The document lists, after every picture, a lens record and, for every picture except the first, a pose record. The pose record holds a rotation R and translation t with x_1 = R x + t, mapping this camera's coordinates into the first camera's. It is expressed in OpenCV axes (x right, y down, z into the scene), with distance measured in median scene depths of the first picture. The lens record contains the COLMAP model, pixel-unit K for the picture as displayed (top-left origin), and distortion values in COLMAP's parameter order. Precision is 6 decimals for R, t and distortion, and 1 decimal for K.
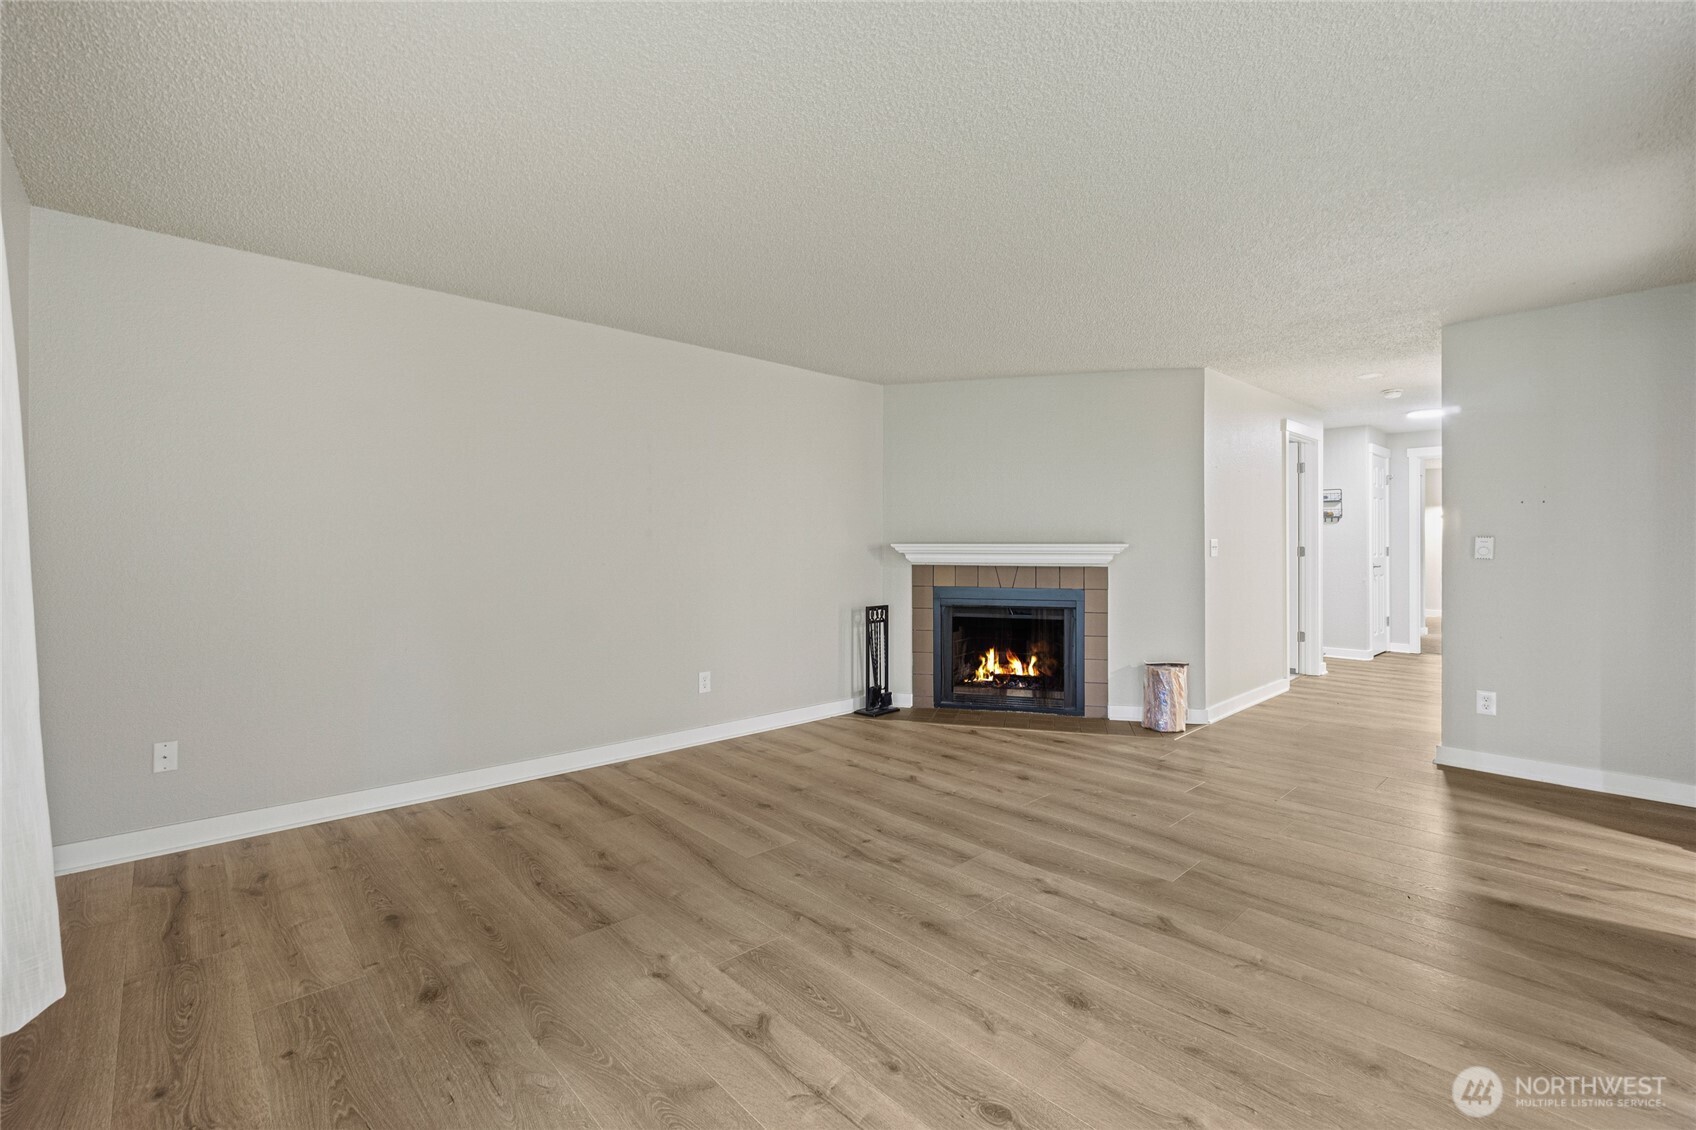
lens RADIAL K [[738.1, 0, 841.0], [0, 738.1, 542.6], [0, 0, 1]] dist [-0.005417, 0.002634]
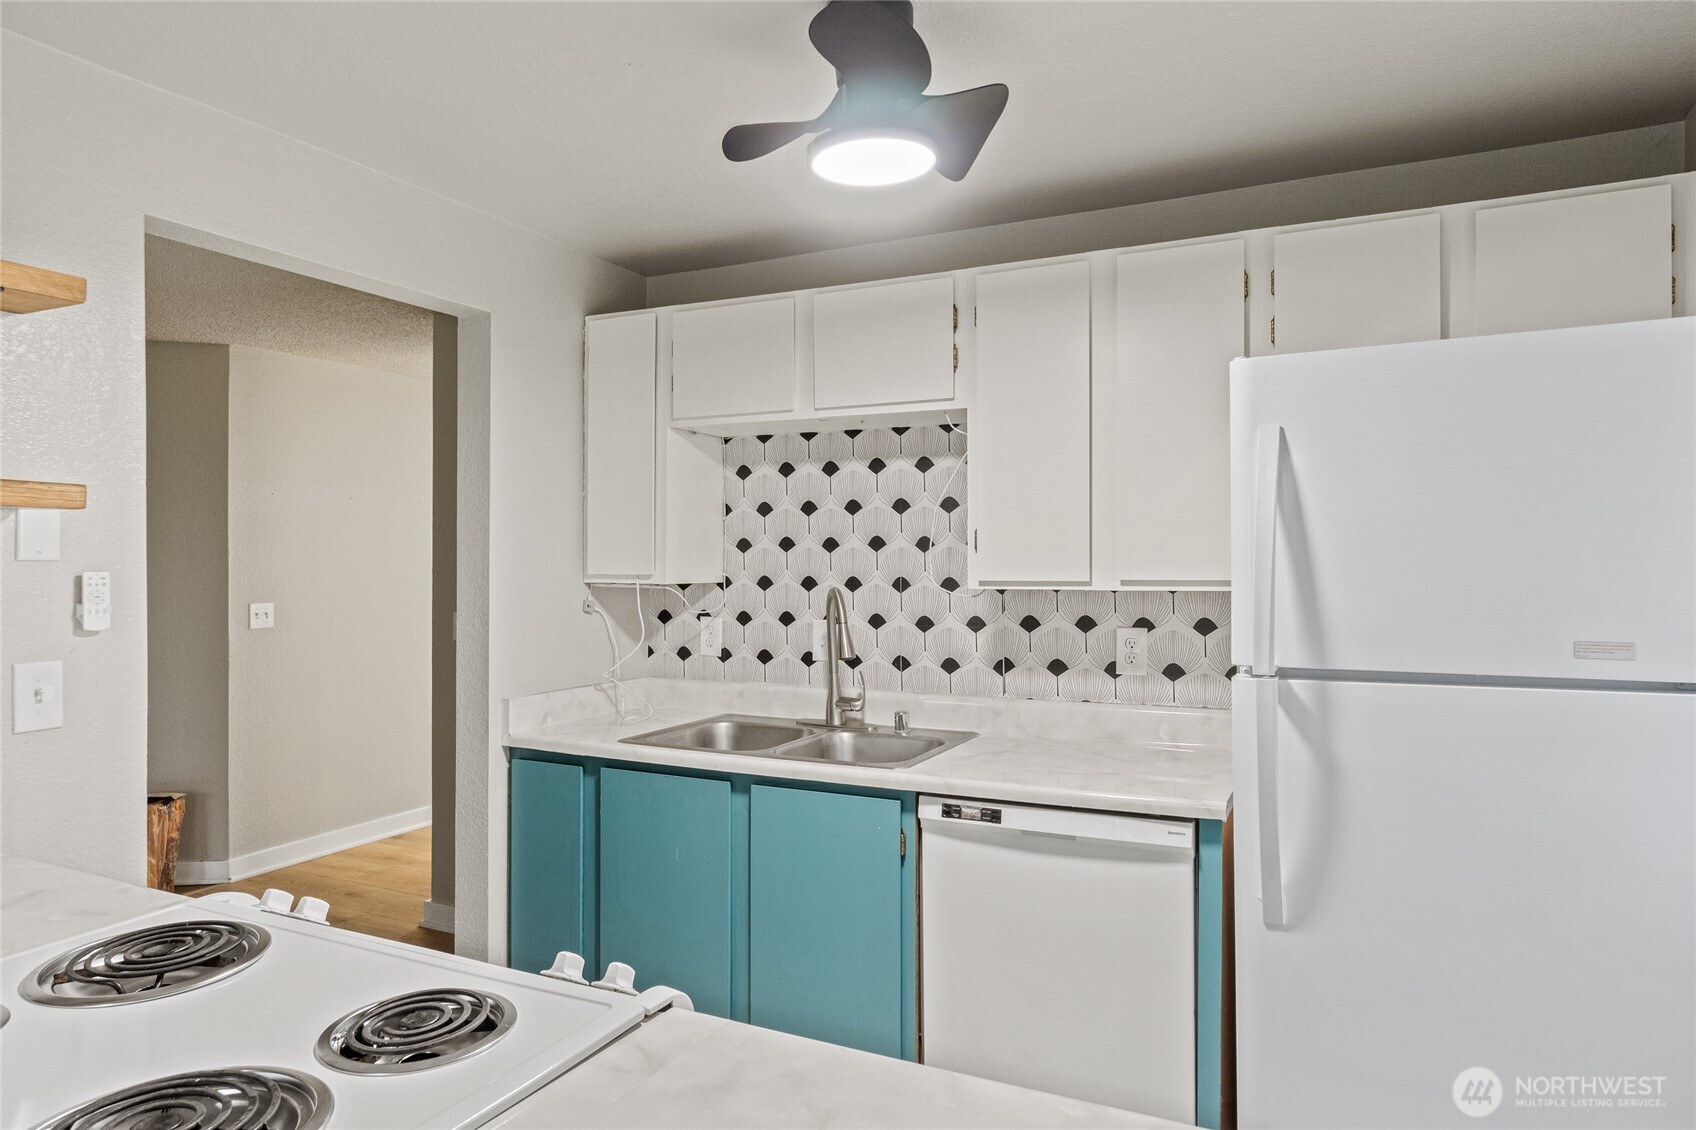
lens RADIAL K [[1059.6, 0, 835.3], [0, 1059.6, 566.7], [0, 0, 1]] dist [-0.002385, -0.002924]
pose [[0.935910, -0.001577, 0.352236, 0.919887], [-0.002776, 0.999926, 0.011853, -0.071156], [-0.352228, -0.012071, 0.935836, -0.112513]]
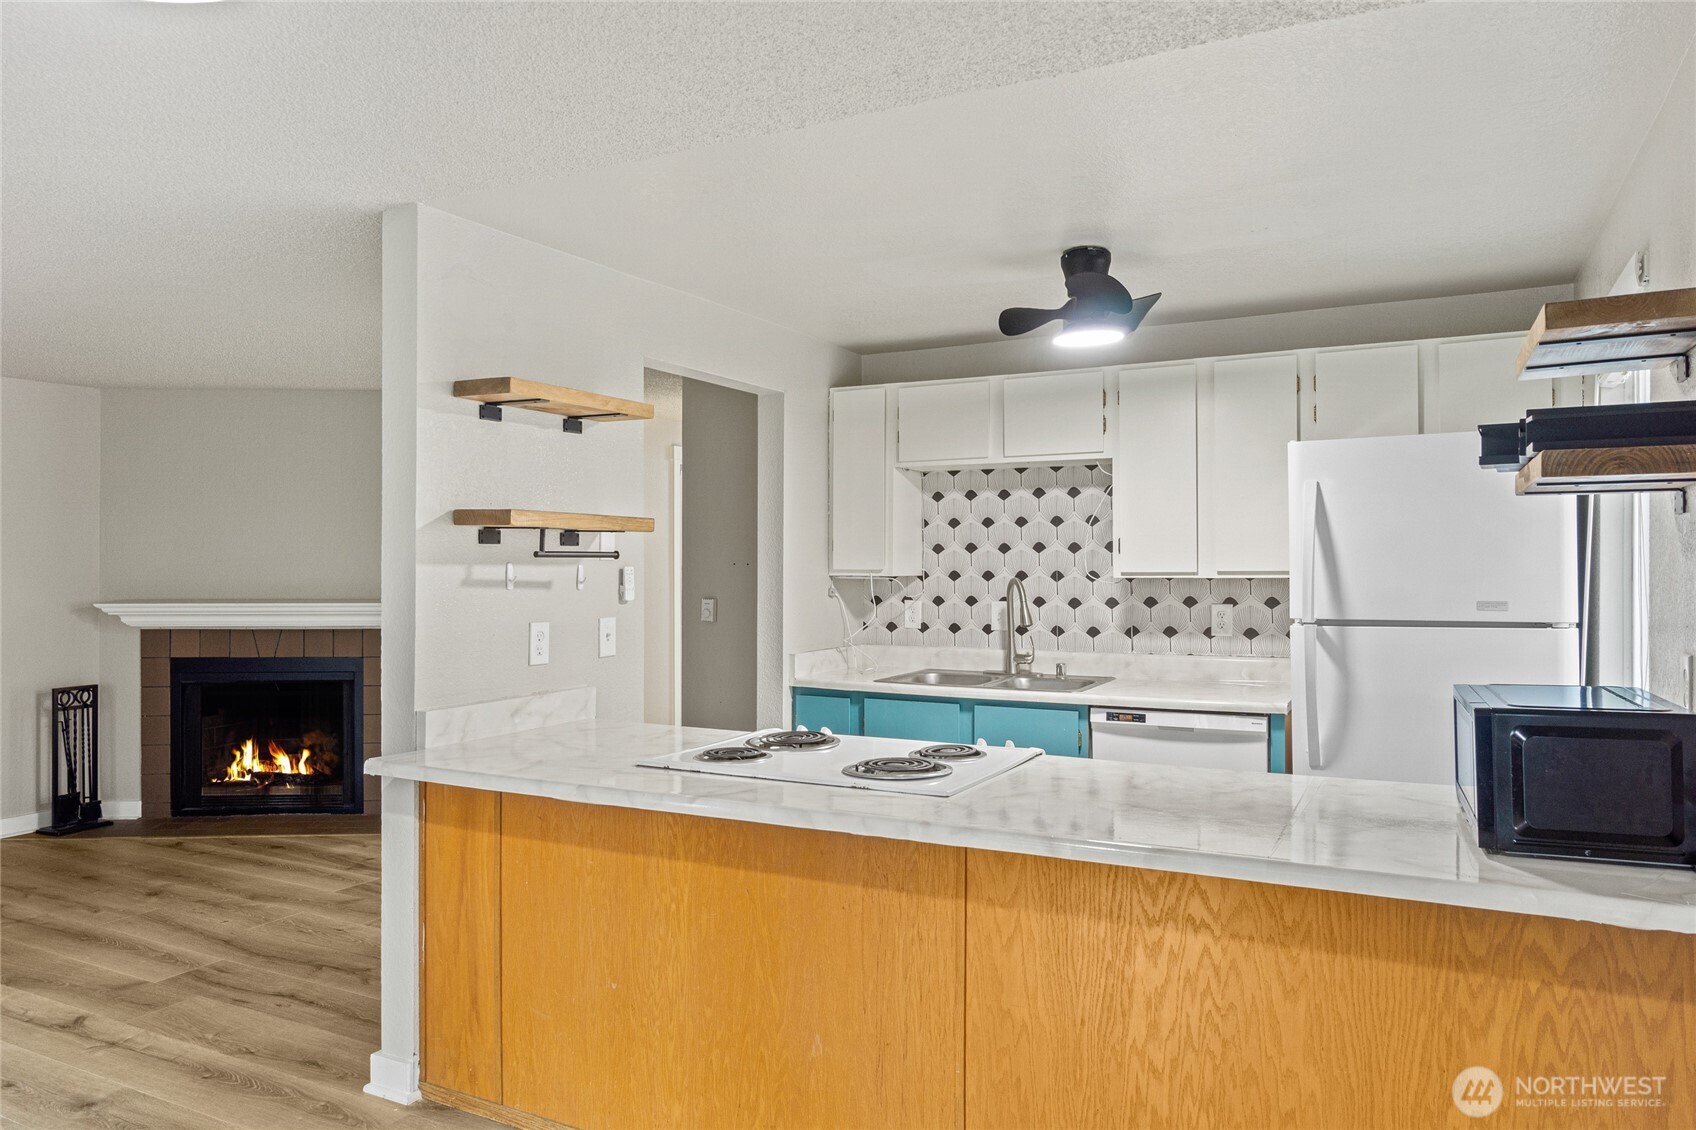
lens RADIAL K [[1135.9, 0, 831.8], [0, 1135.9, 562.0], [0, 0, 1]] dist [-0.004458, 0.006780]
pose [[0.944618, -0.002401, 0.328163, 0.582098], [0.000068, 0.999975, 0.007120, -0.072433], [-0.328171, -0.006703, 0.944594, -0.499609]]
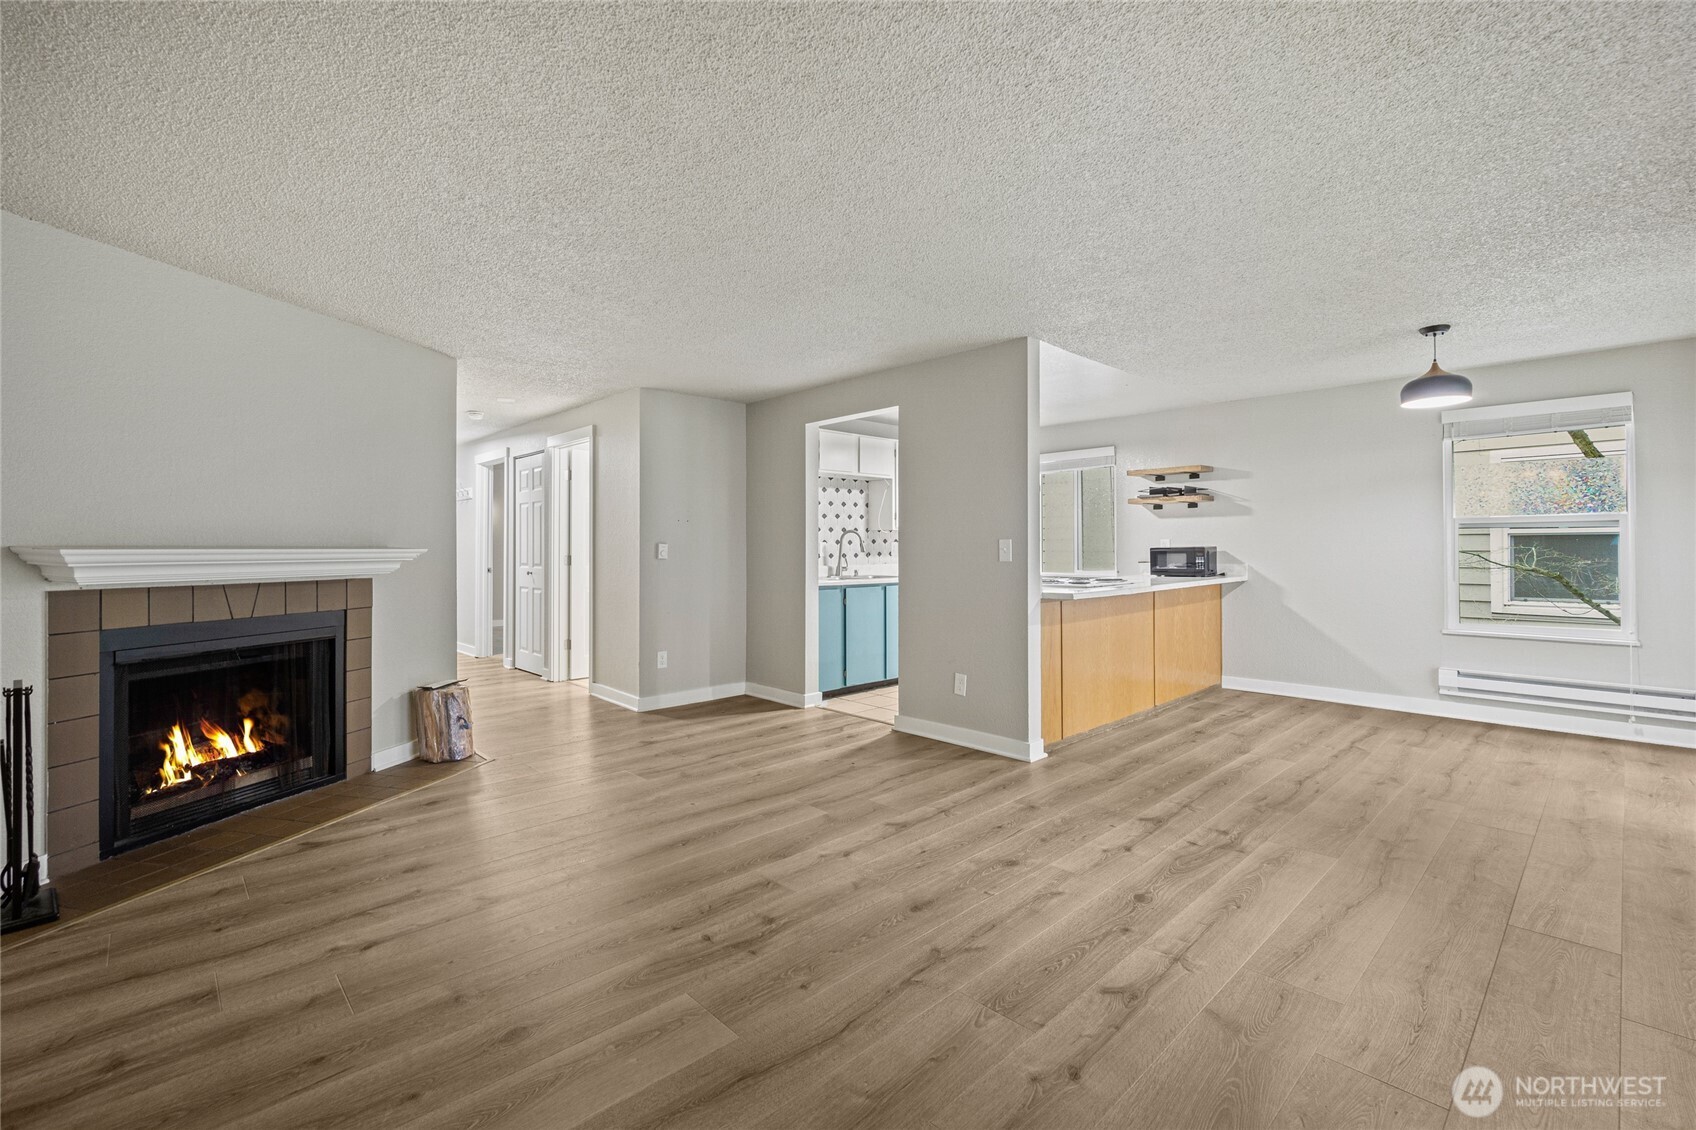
lens RADIAL K [[738.1, 0, 842.3], [0, 738.1, 542.1], [0, 0, 1]] dist [-0.005417, 0.002634]
pose [[-0.010230, 0.008497, 0.999912, -0.606344], [-0.000494, 0.999964, -0.008502, 0.001255], [-0.999948, -0.000581, -0.010226, 0.718810]]
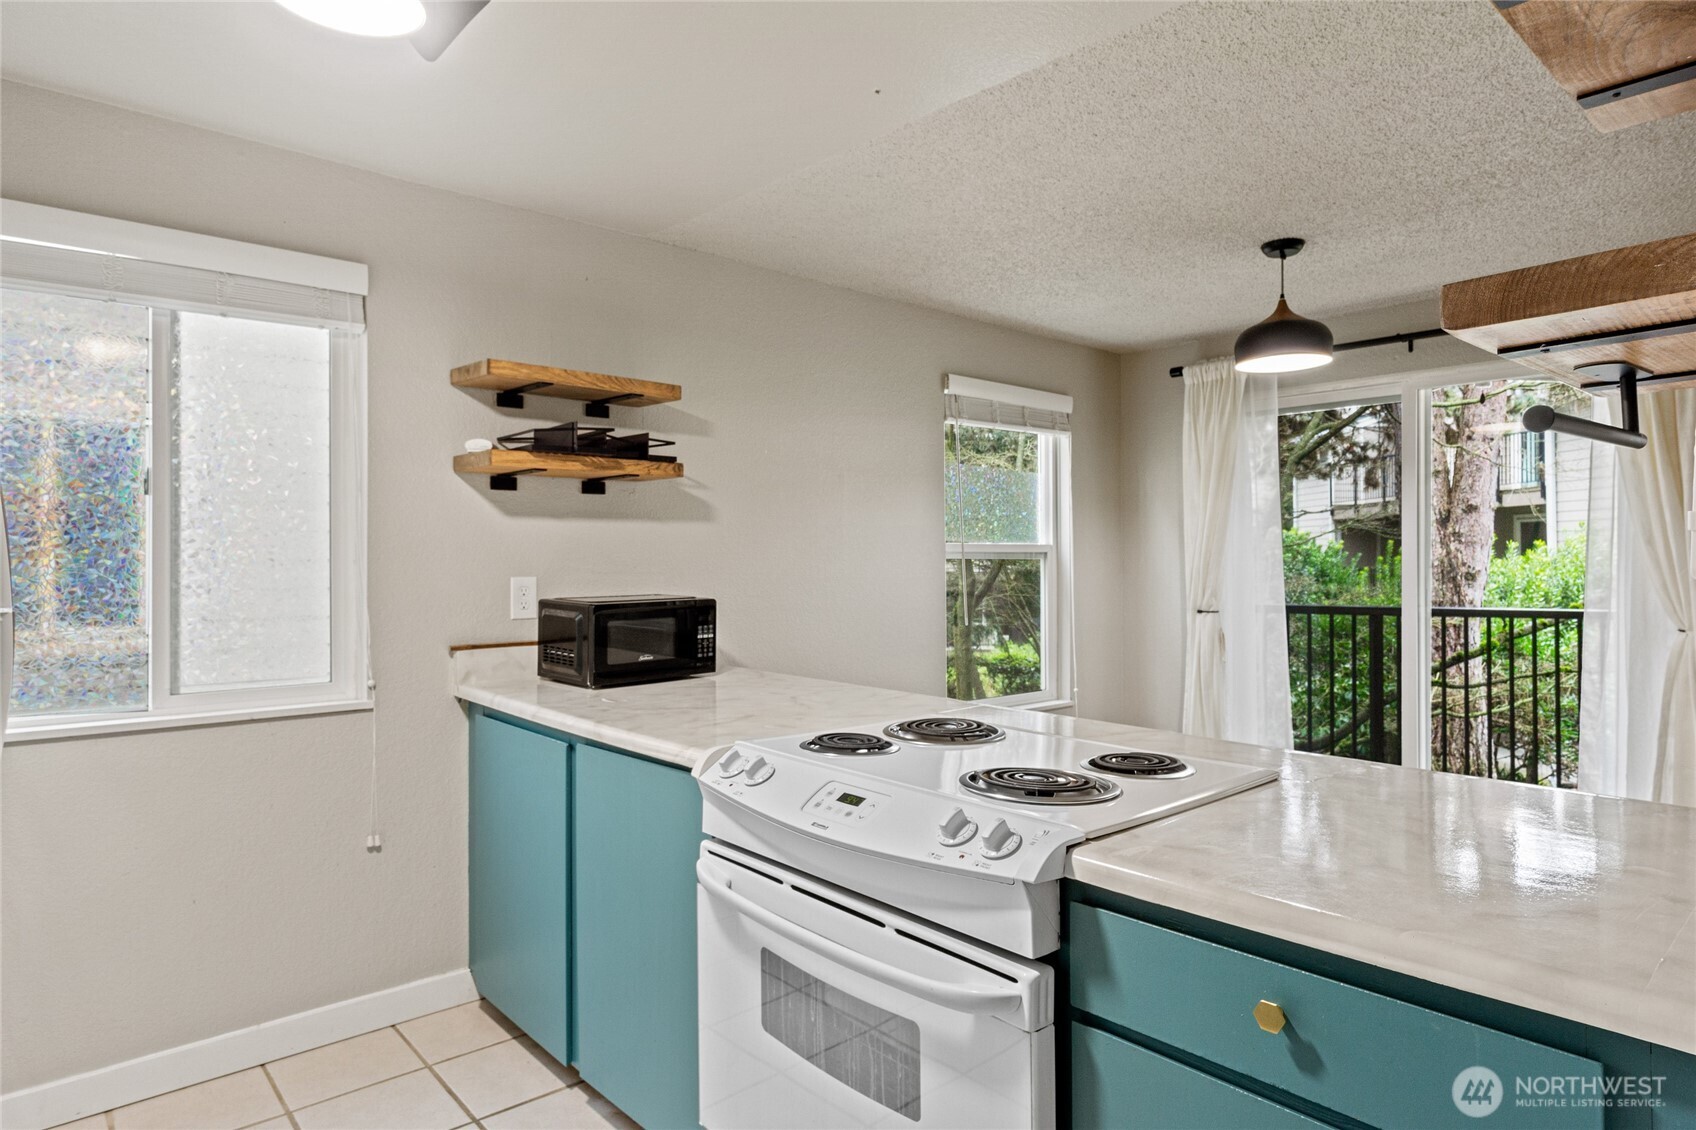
lens RADIAL K [[976.4, 0, 852.3], [0, 976.4, 557.6], [0, 0, 1]] dist [-0.001863, -0.000145]
pose [[-0.999807, 0.000332, 0.019624, 0.896393], [0.000232, 0.999987, -0.005102, -0.033146], [-0.019625, -0.005096, -0.999794, 0.735627]]
